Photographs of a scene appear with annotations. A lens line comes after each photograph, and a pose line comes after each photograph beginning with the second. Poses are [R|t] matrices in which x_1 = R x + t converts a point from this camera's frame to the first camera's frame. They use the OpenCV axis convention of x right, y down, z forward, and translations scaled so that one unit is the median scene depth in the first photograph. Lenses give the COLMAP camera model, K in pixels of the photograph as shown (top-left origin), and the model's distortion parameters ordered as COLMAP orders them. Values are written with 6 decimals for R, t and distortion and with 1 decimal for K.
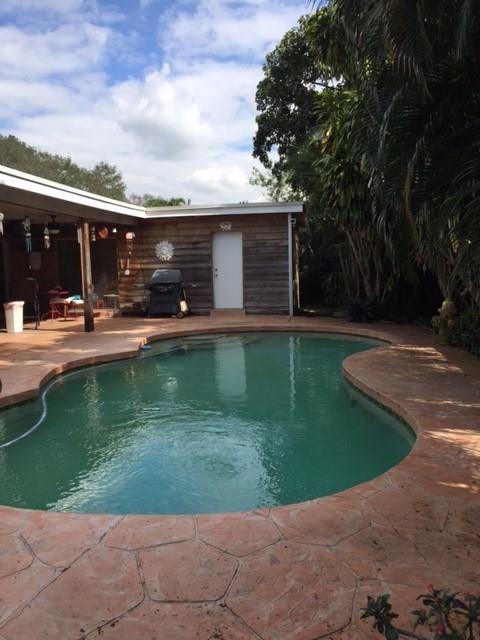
lens RADIAL K [[550.6, 0, 240.0], [0, 550.6, 320.0], [0, 0, 1]] dist [0.087579, -0.111992]
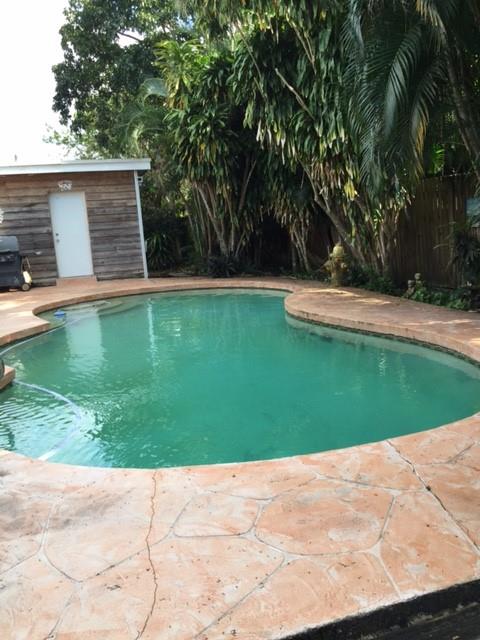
lens RADIAL K [[550.6, 0, 240.0], [0, 550.6, 320.0], [0, 0, 1]] dist [0.087579, -0.111992]
pose [[0.905514, -0.115029, 0.408428, -0.164037], [0.091656, 0.992854, 0.076417, 0.006337], [-0.414299, -0.031761, 0.909586, 0.040318]]
